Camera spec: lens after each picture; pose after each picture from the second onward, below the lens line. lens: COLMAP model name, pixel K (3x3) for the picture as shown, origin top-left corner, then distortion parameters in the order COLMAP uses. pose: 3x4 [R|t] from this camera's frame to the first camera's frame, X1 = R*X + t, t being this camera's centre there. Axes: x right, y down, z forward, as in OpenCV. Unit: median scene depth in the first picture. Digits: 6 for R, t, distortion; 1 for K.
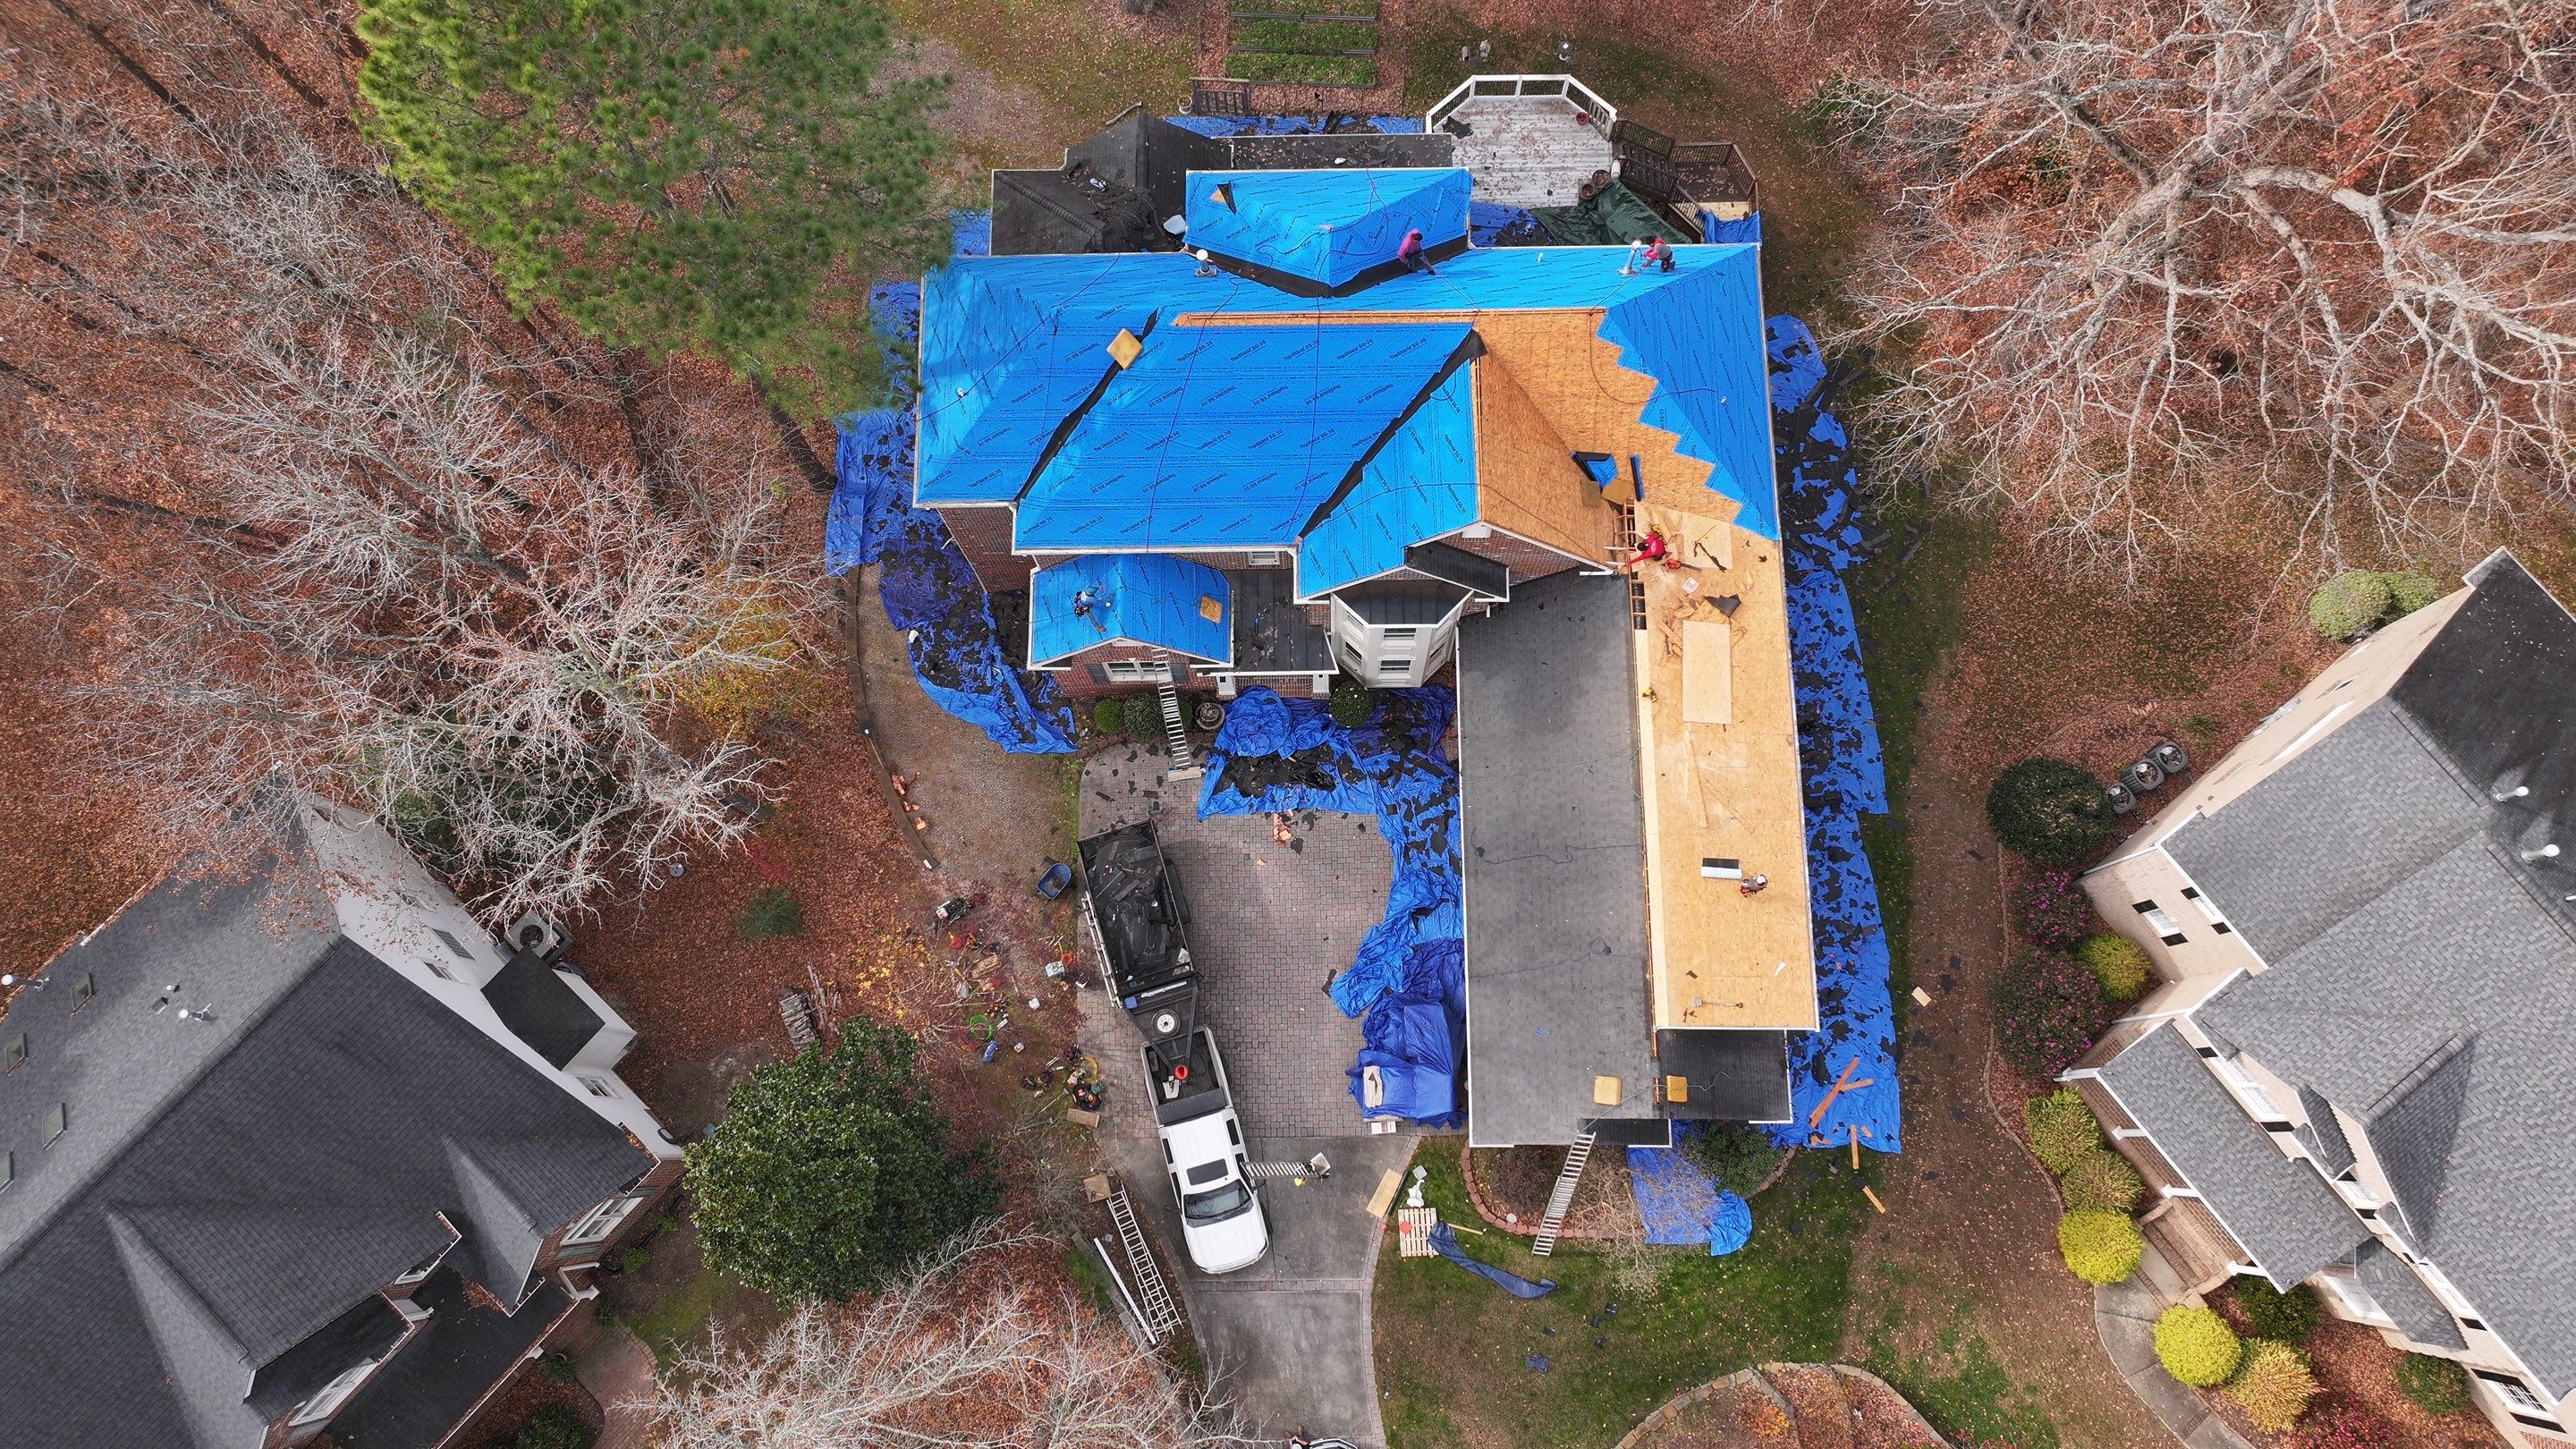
lens RADIAL K [[1819.2, 0, 1293.8], [0, 1819.2, 726.2], [0, 0, 1]] dist [-0.001401, 0.017875]
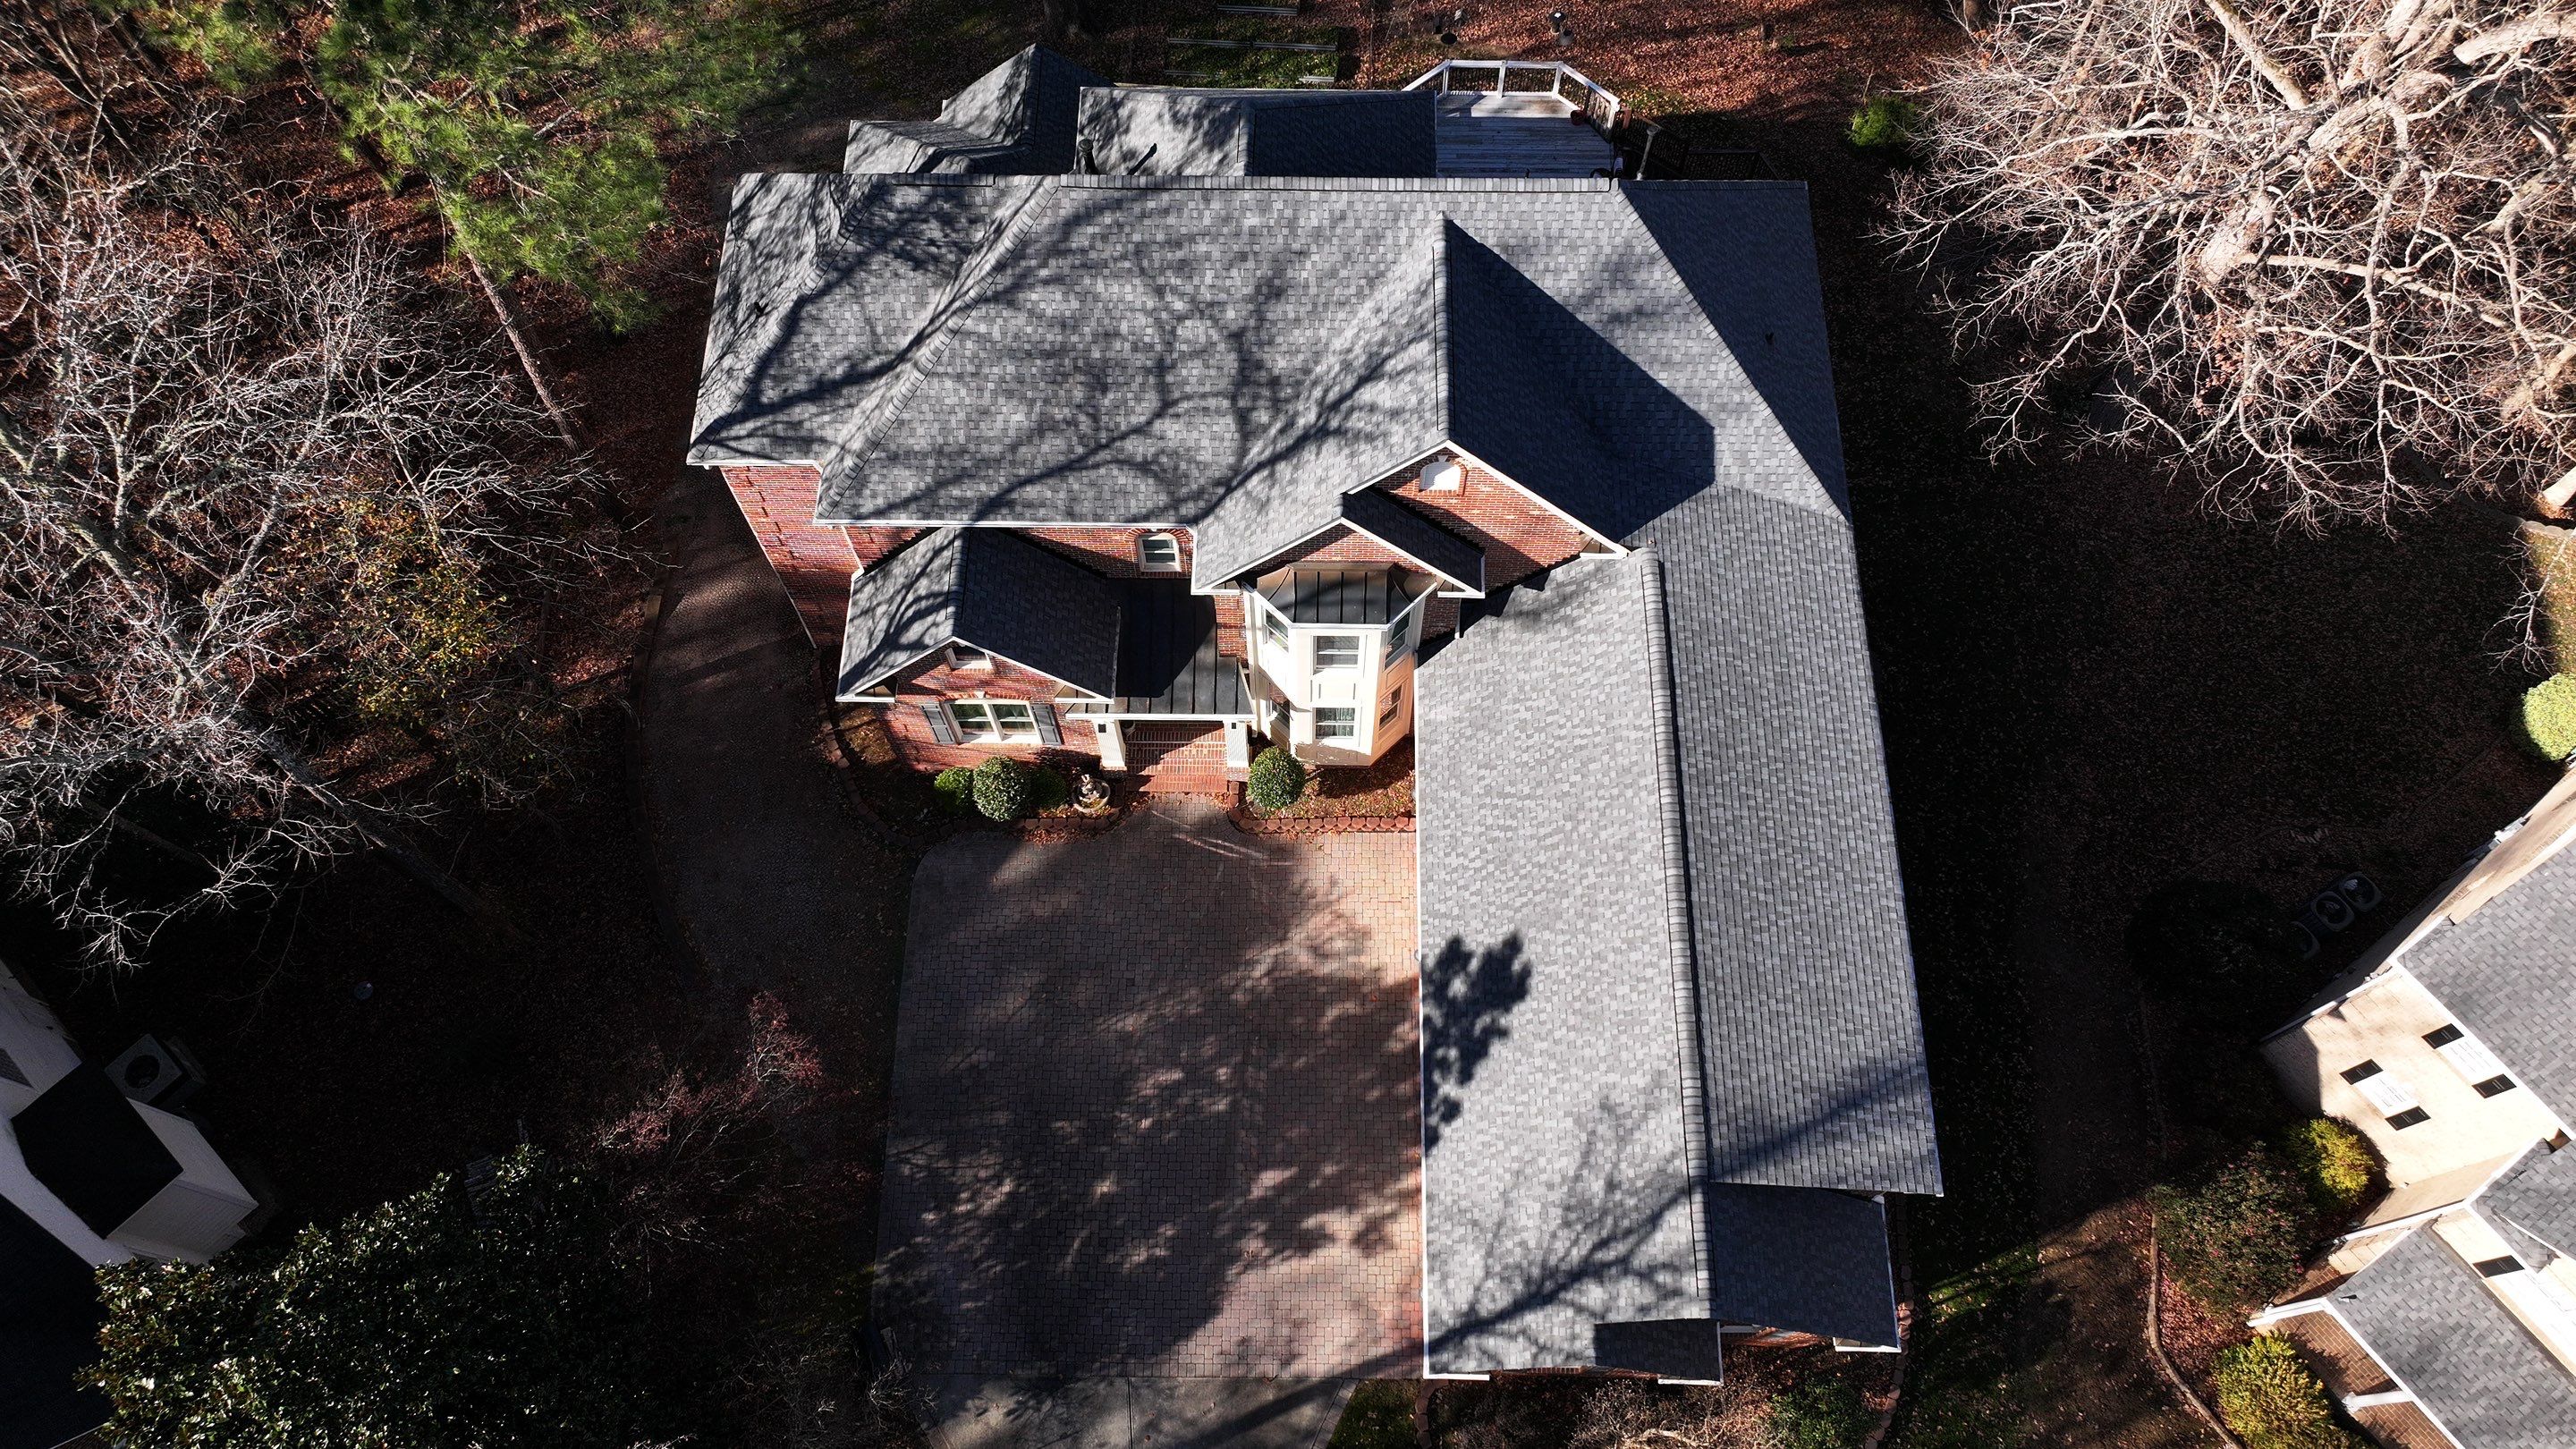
lens RADIAL K [[1820.9, 0, 1296.4], [0, 1820.9, 731.4], [0, 0, 1]] dist [-0.010557, 0.033372]
pose [[0.999709, 0.023934, 0.003026, 0.037766], [-0.022910, 0.981170, -0.191781, 0.114402], [-0.007559, 0.191656, 0.981433, 0.263804]]
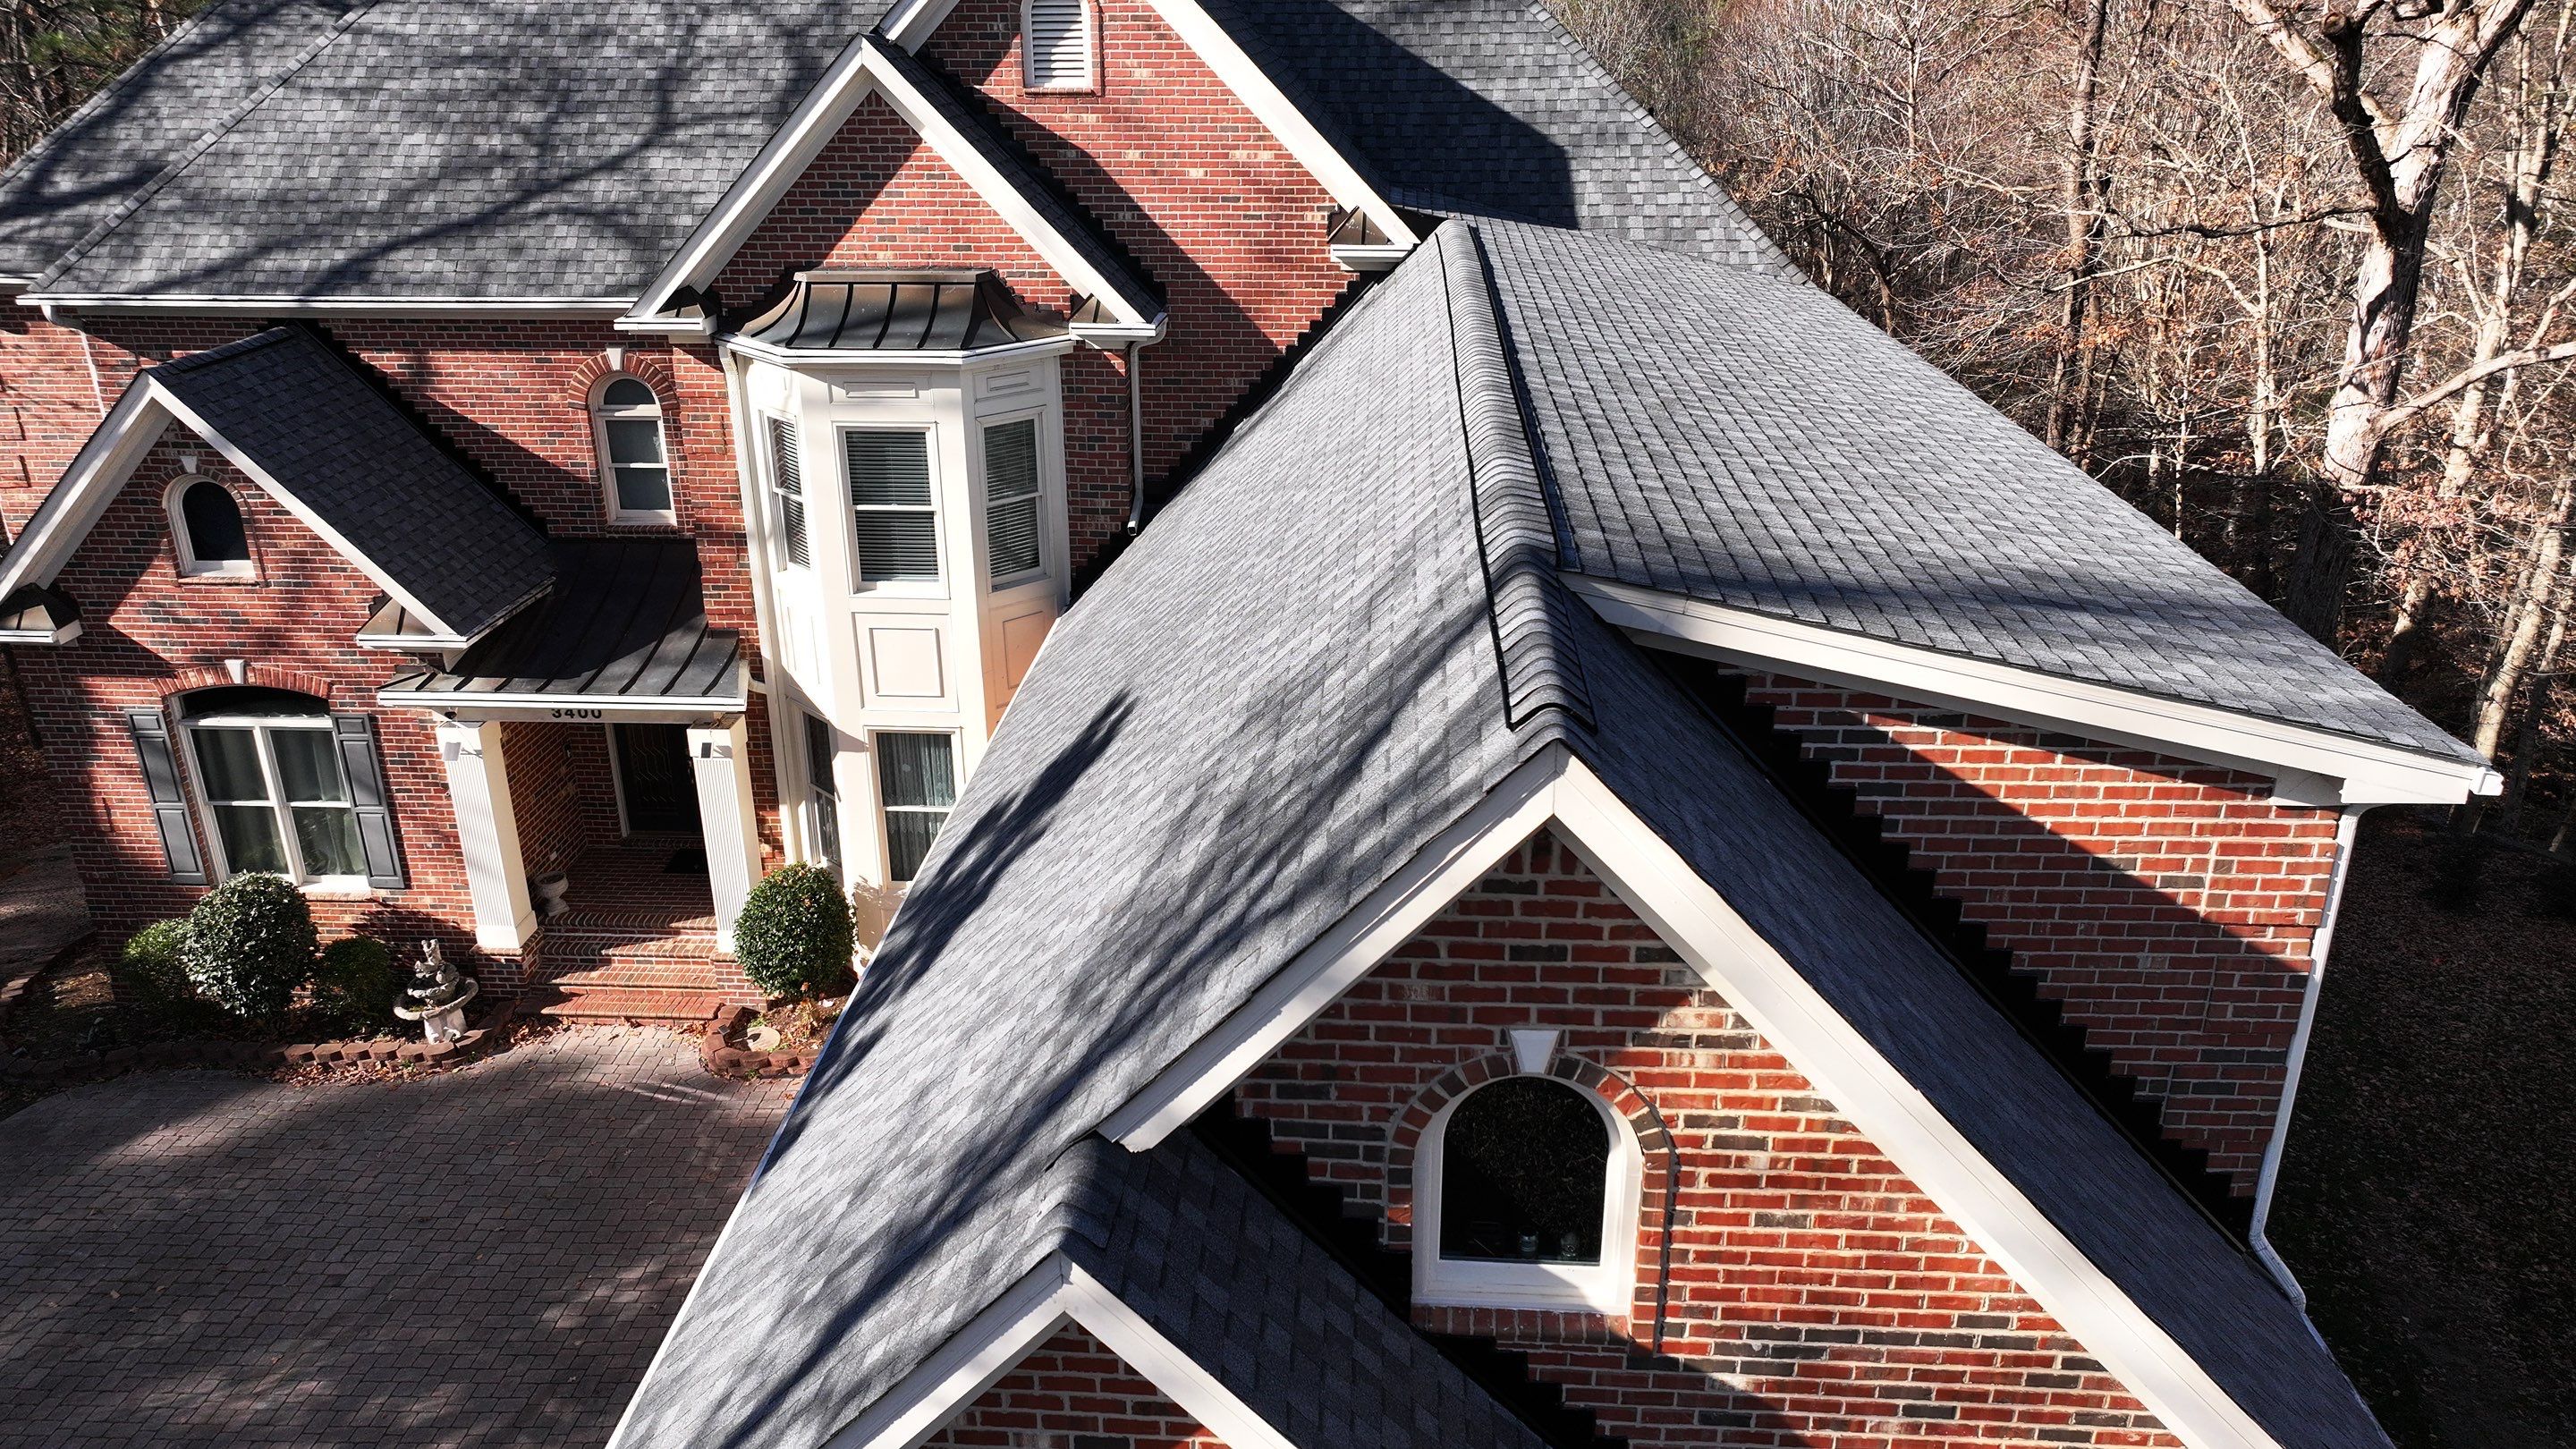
lens RADIAL K [[1819.2, 0, 1293.8], [0, 1819.2, 726.2], [0, 0, 1]] dist [-0.001401, 0.017875]
pose [[0.997602, 0.042797, -0.054401, 0.155323], [-0.069150, 0.581489, -0.810610, 0.263433], [-0.003058, 0.812428, 0.583054, 0.757313]]
